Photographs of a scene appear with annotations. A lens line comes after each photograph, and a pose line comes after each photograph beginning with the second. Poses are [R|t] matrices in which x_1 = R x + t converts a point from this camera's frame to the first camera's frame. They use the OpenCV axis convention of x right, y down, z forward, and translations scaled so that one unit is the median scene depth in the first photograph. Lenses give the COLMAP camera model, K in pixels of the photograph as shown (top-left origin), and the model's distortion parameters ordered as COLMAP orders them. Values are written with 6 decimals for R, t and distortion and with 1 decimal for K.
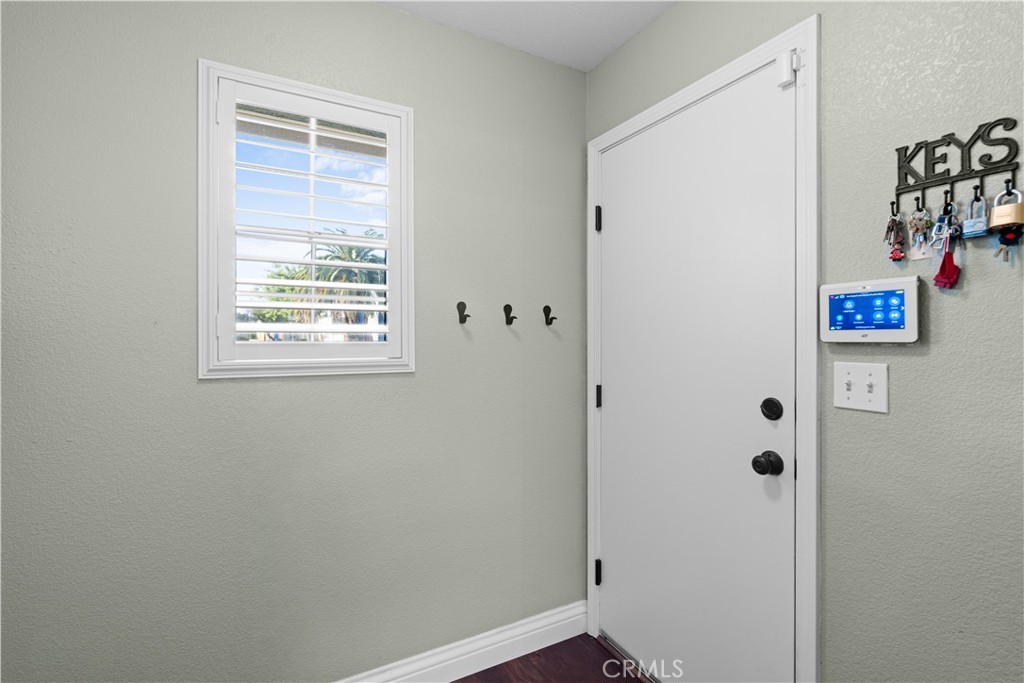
lens RADIAL K [[461.1, 0, 507.7], [0, 461.1, 340.7], [0, 0, 1]] dist [-0.006041, 0.000827]
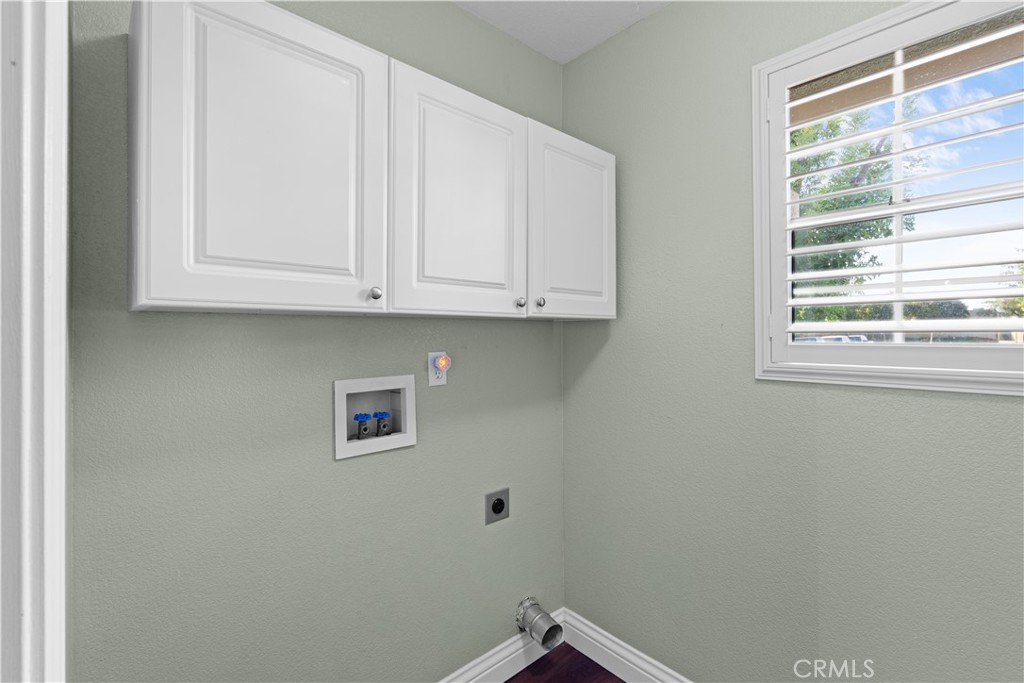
lens RADIAL K [[461.1, 0, 510.4], [0, 461.1, 340.0], [0, 0, 1]] dist [-0.006041, 0.000827]
pose [[0.237109, -0.002749, -0.971479, 0.190382], [-0.001652, 0.999993, -0.003233, 0.000538], [0.971482, 0.002372, 0.237103, 0.220442]]
